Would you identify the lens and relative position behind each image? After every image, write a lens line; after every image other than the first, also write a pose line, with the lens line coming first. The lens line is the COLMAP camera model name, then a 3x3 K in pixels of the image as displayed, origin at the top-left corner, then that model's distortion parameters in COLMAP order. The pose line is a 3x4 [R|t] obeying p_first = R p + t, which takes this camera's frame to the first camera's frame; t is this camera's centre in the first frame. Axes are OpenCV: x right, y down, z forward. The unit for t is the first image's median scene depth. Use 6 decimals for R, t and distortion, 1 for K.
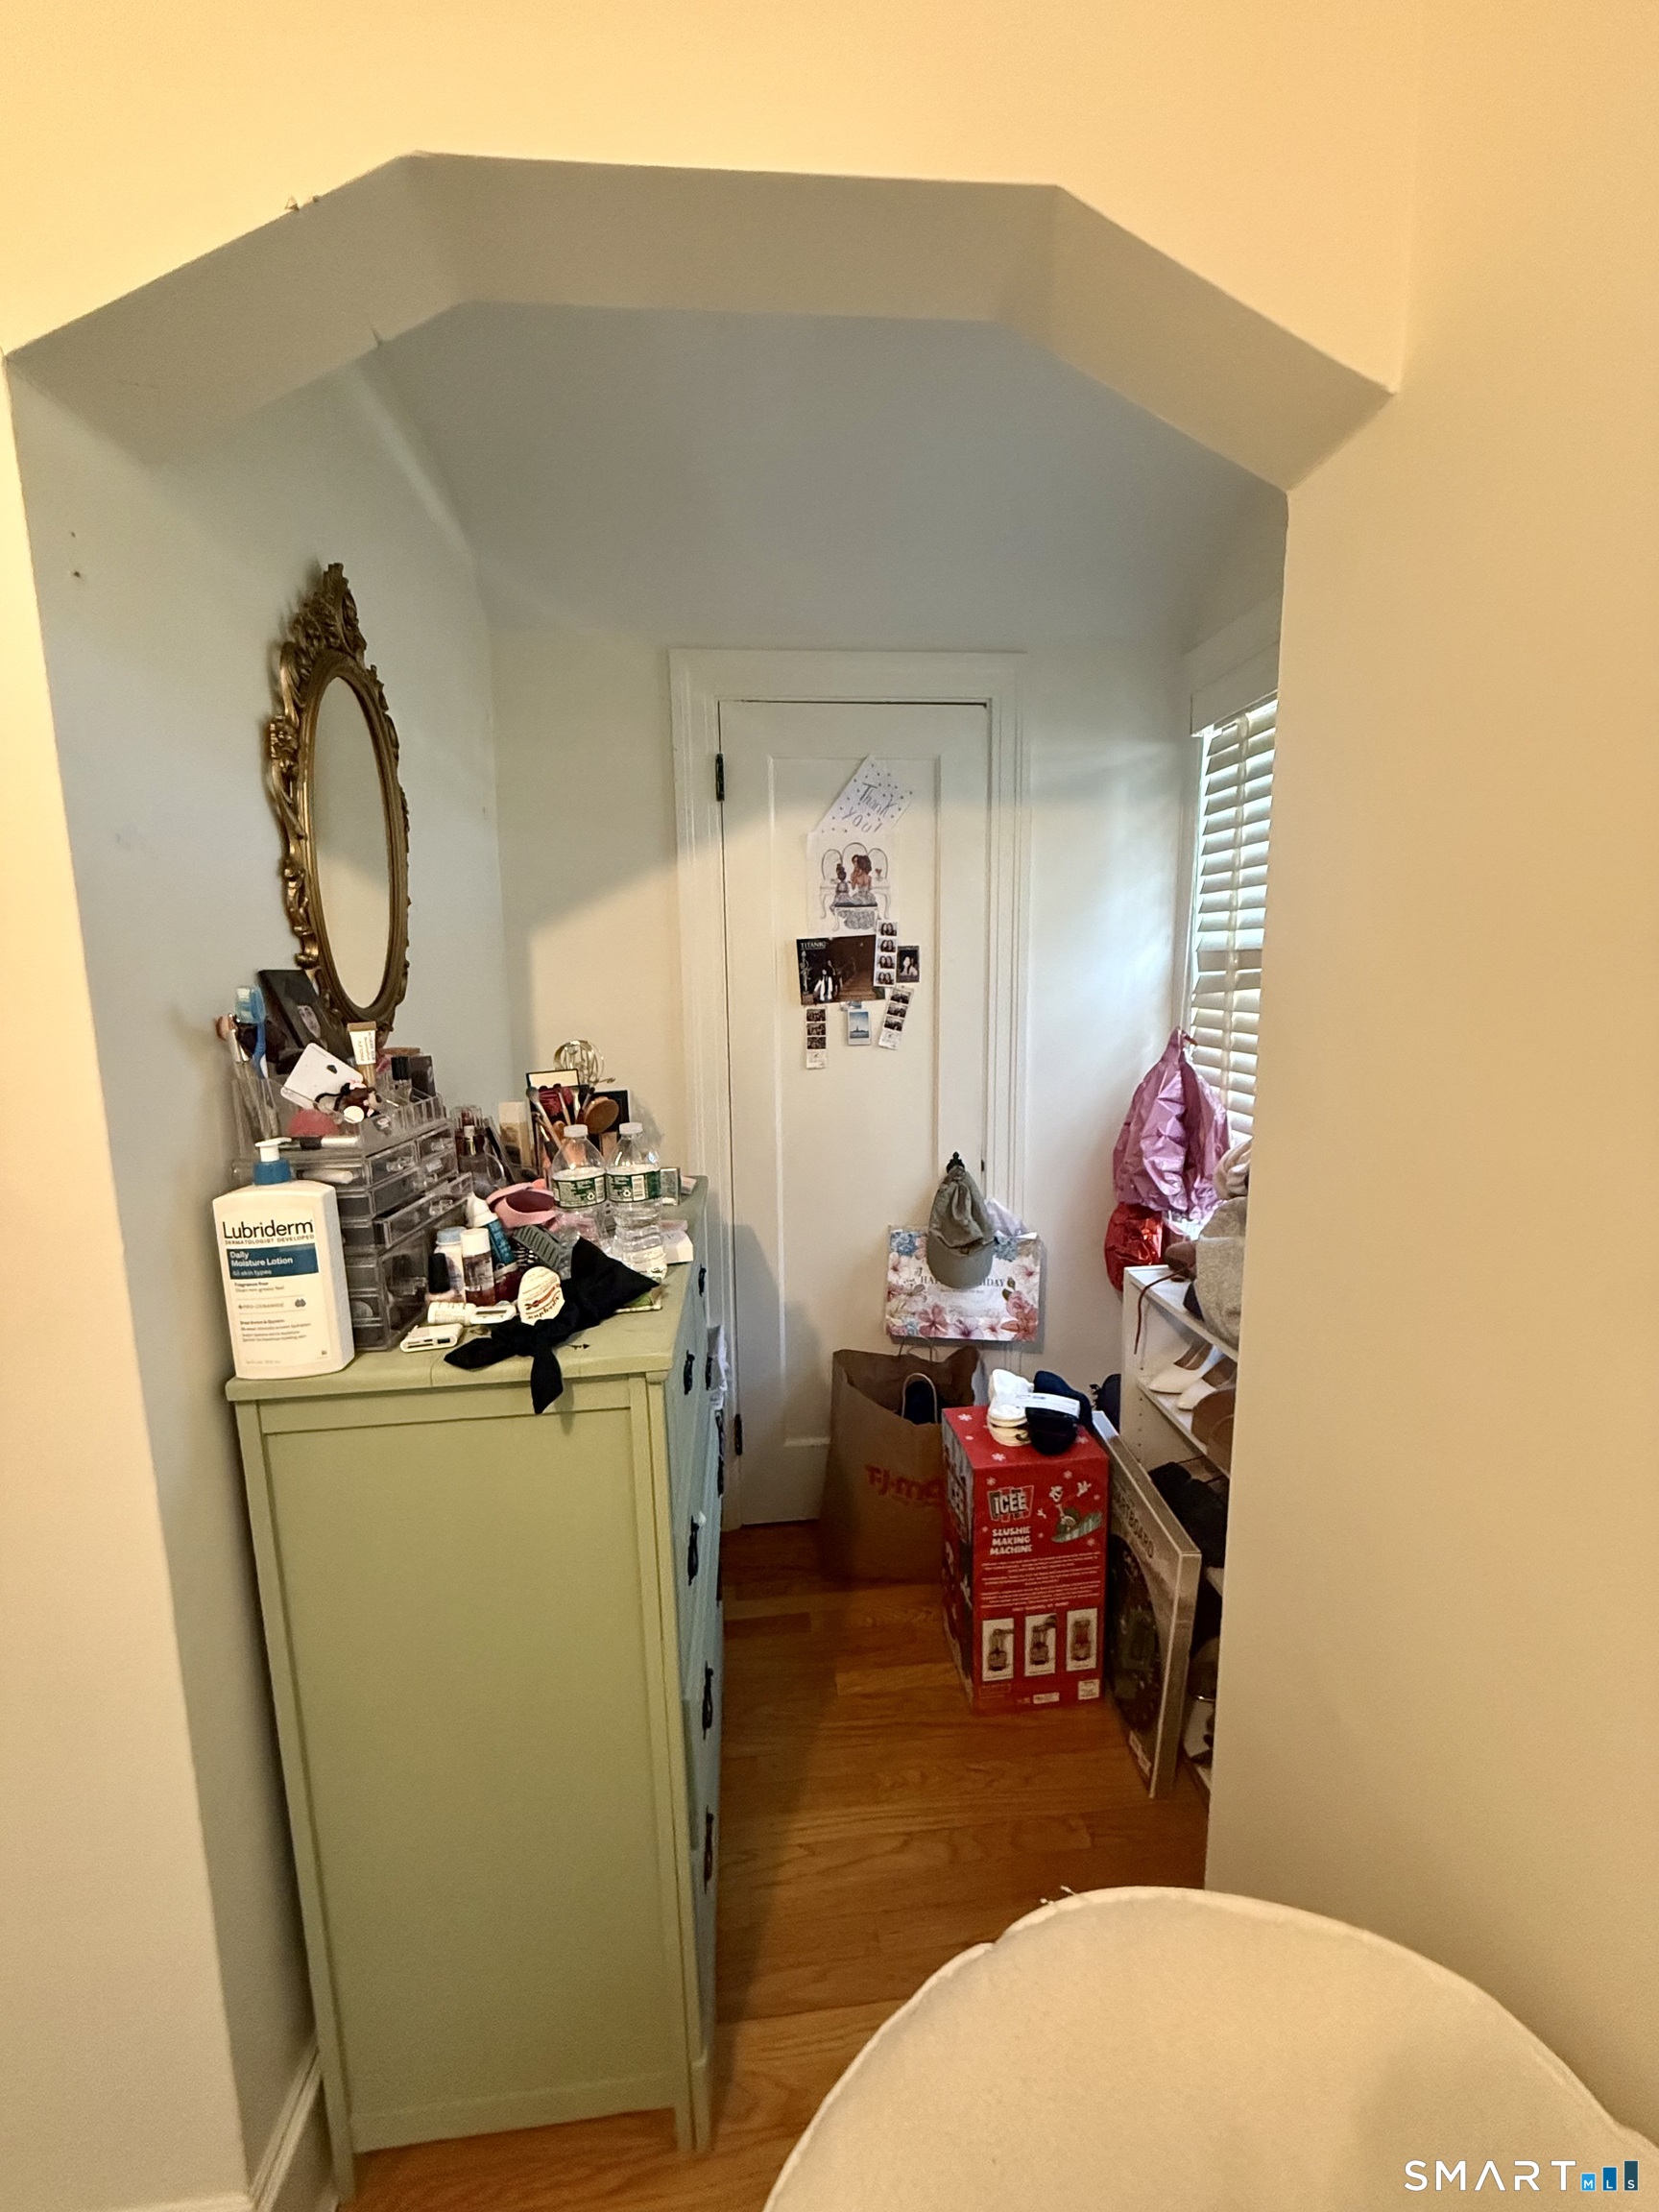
lens RADIAL K [[879.9, 0, 827.4], [0, 879.9, 1107.1], [0, 0, 1]] dist [-0.001564, -0.000148]
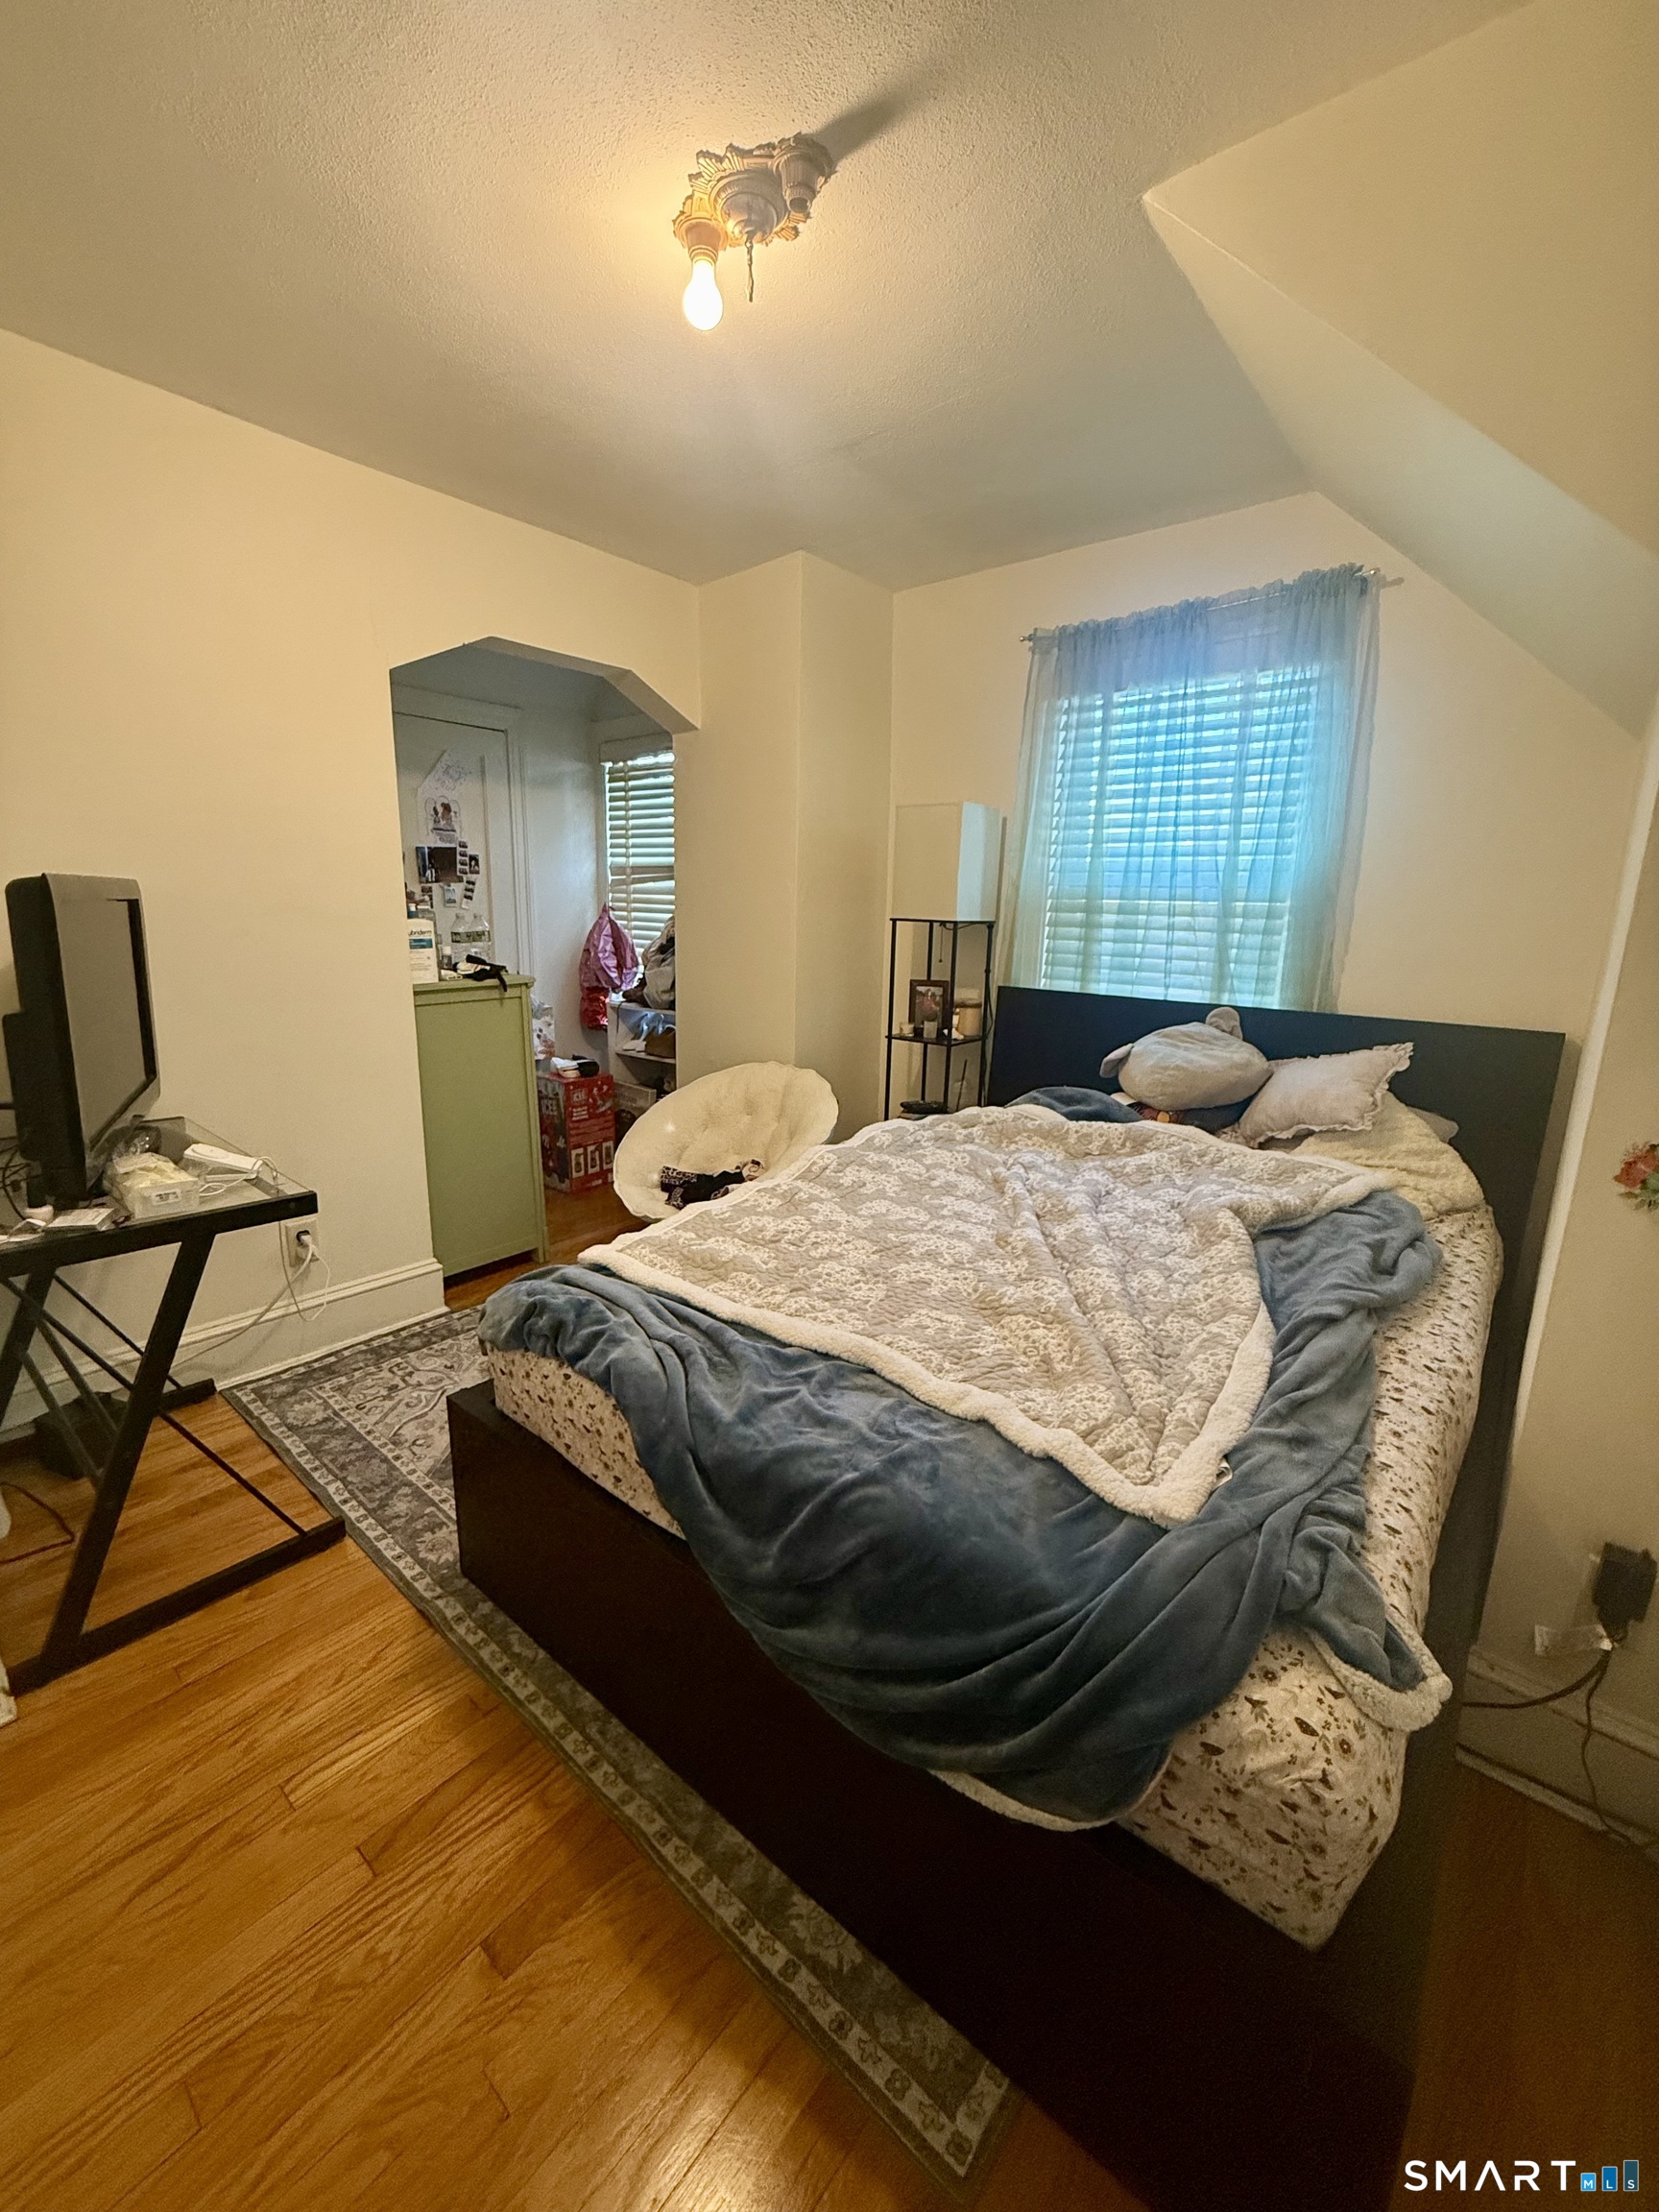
lens RADIAL K [[879.9, 0, 819.5], [0, 879.9, 1098.3], [0, 0, 1]] dist [-0.001564, -0.000148]
pose [[0.723212, -0.116589, 0.680714, -0.732781], [0.073600, 0.993046, 0.091888, 0.223049], [-0.686694, -0.016354, 0.726763, -0.913492]]
